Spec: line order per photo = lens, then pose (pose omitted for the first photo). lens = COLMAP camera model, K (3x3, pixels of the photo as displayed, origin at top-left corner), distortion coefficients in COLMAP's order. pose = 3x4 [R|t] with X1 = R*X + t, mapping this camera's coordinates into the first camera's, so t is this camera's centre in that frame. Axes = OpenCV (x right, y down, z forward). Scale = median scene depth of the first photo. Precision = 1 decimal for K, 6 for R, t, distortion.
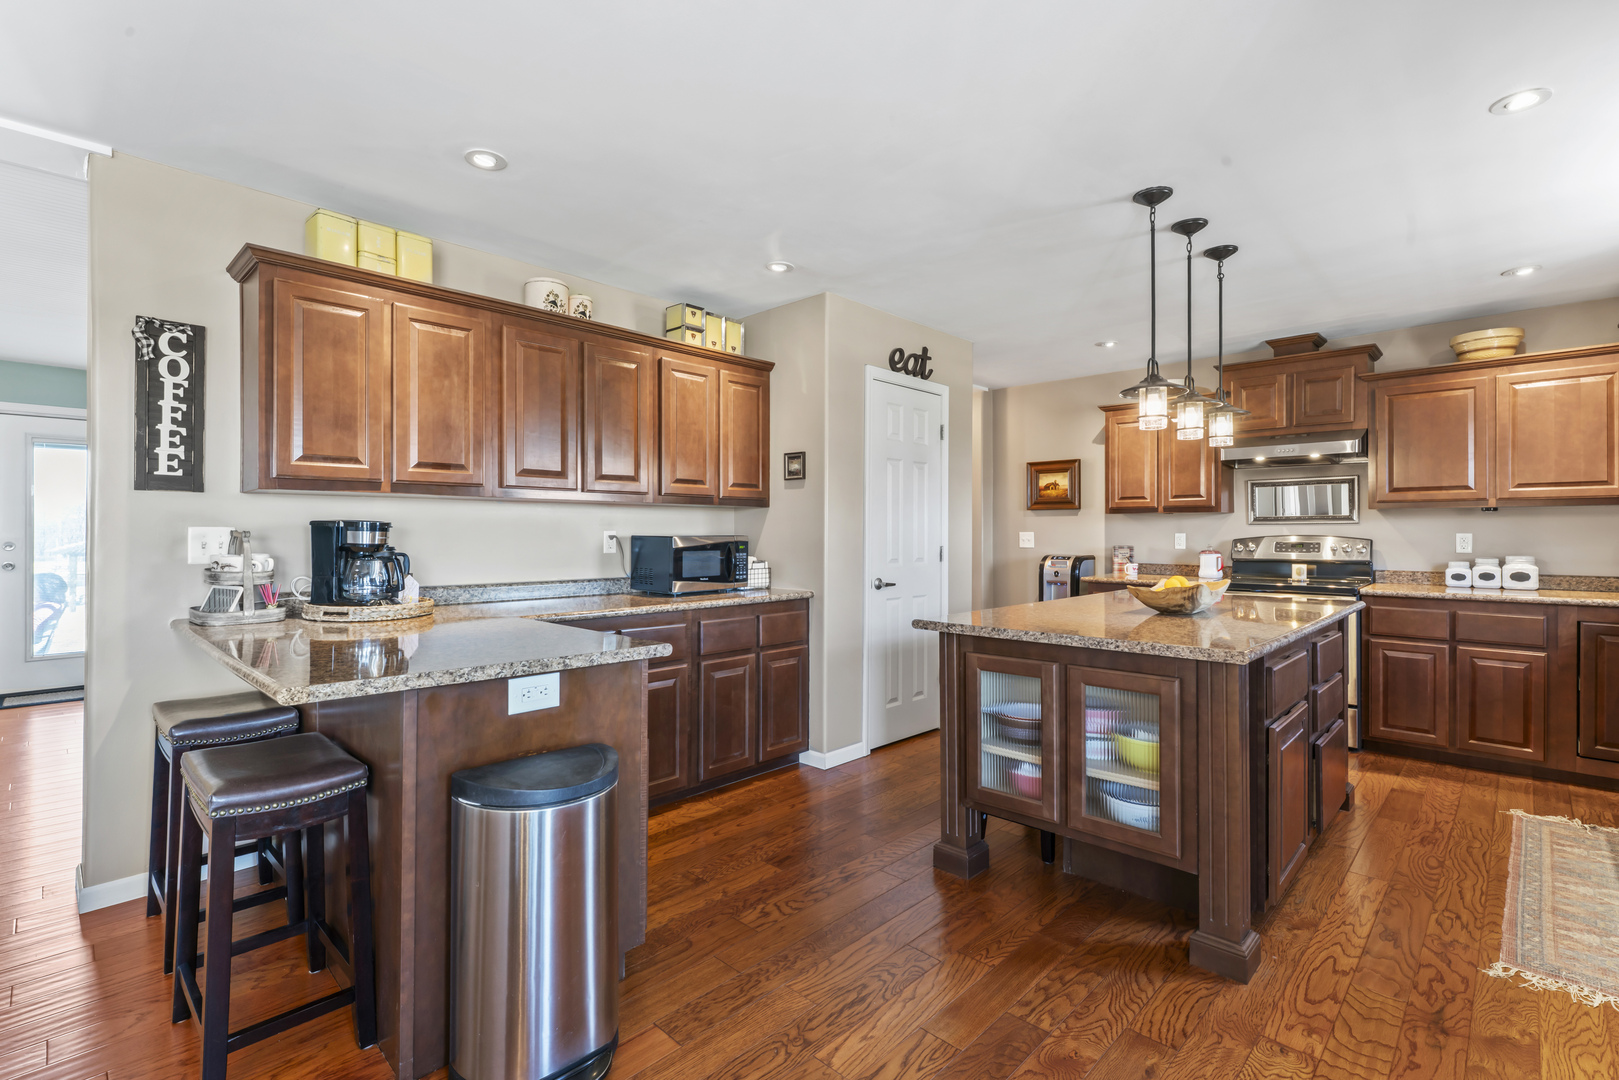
lens RADIAL K [[744.9, 0, 808.1], [0, 744.9, 532.5], [0, 0, 1]] dist [0.001390, -0.000285]
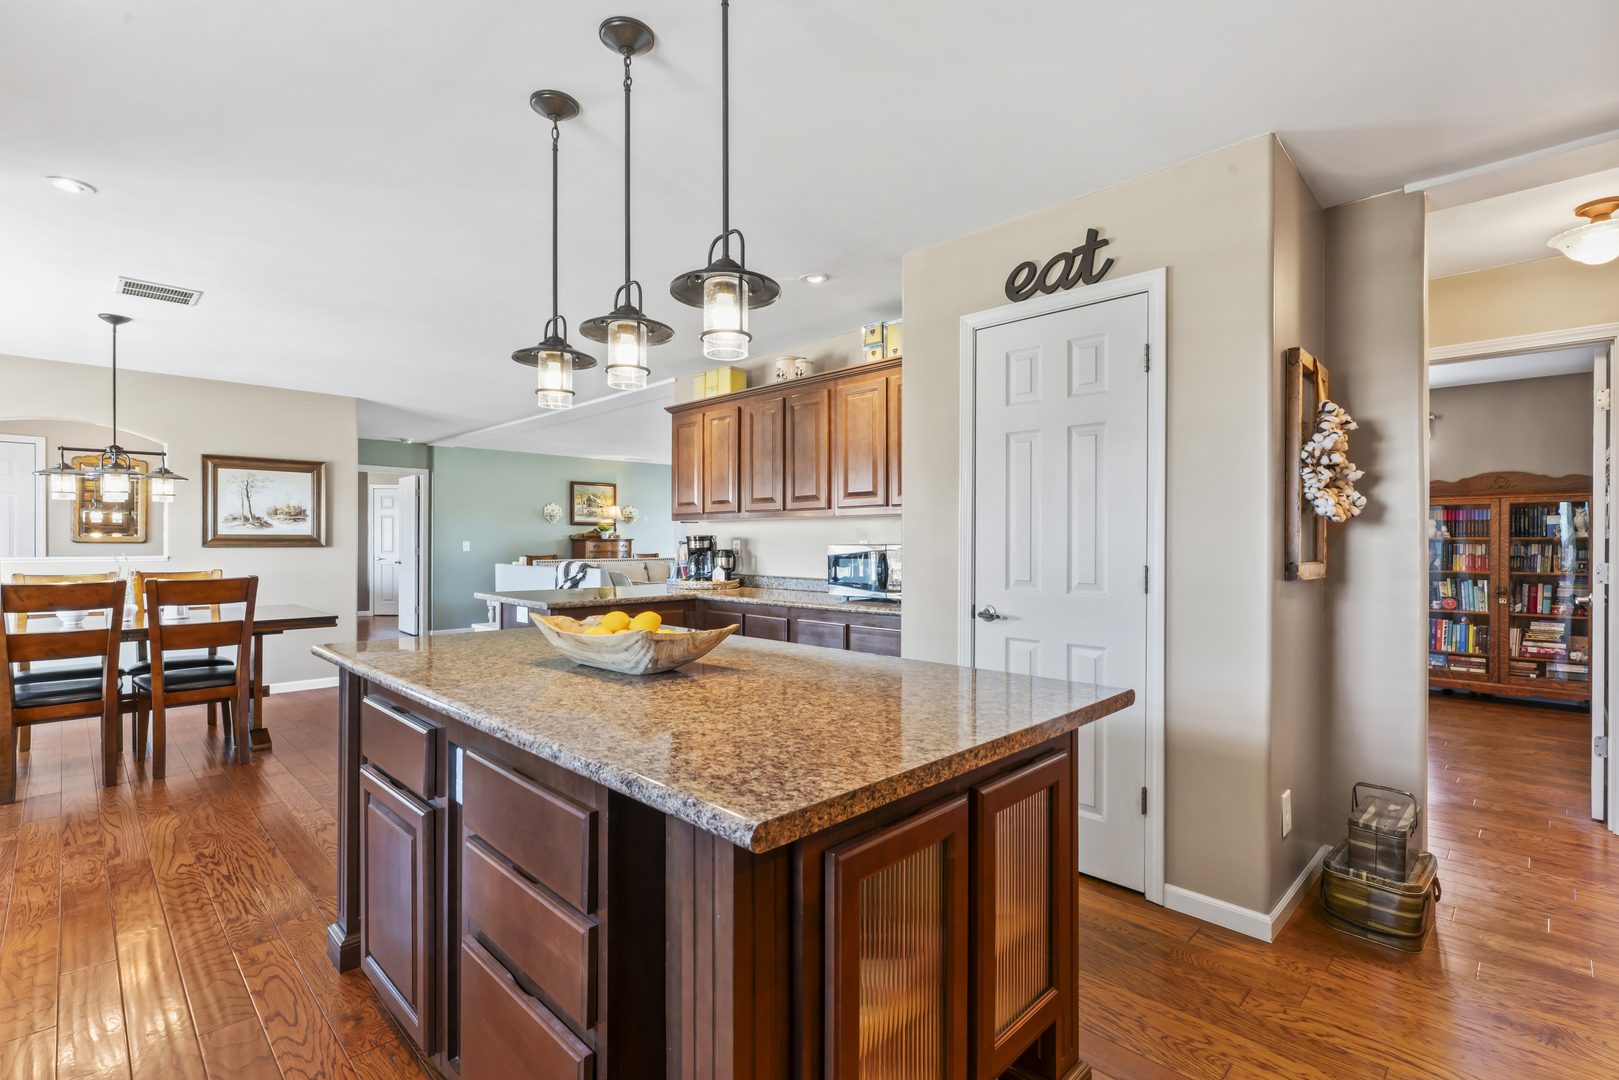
lens RADIAL K [[744.9, 0, 796.7], [0, 744.9, 539.8], [0, 0, 1]] dist [0.001390, -0.000285]
pose [[-0.028835, -0.004815, -0.999573, 0.769792], [-0.001130, 0.999988, -0.004785, 0.002249], [0.999584, 0.000992, -0.028840, 0.795307]]
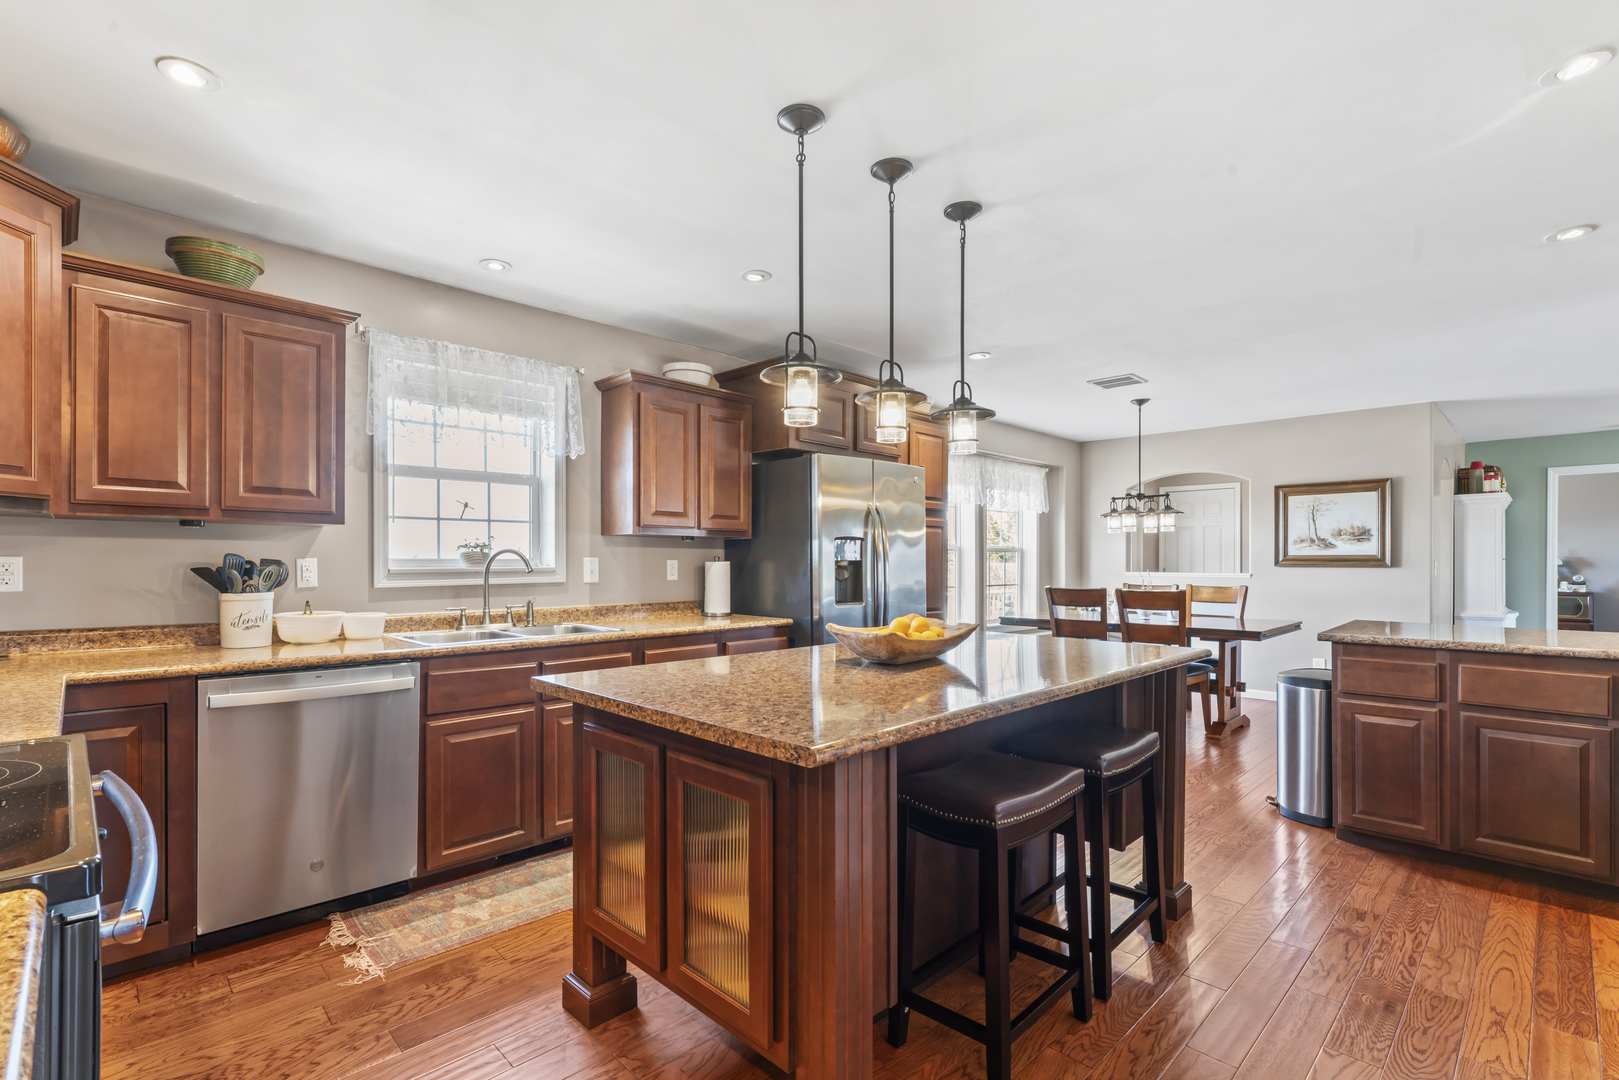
lens RADIAL K [[744.9, 0, 812.2], [0, 744.9, 573.5], [0, 0, 1]] dist [0.001390, -0.000285]
pose [[-0.999887, -0.002351, 0.014820, 0.400780], [-0.002076, 0.999826, 0.018541, -0.001700], [-0.014861, 0.018509, -0.999718, 1.240951]]
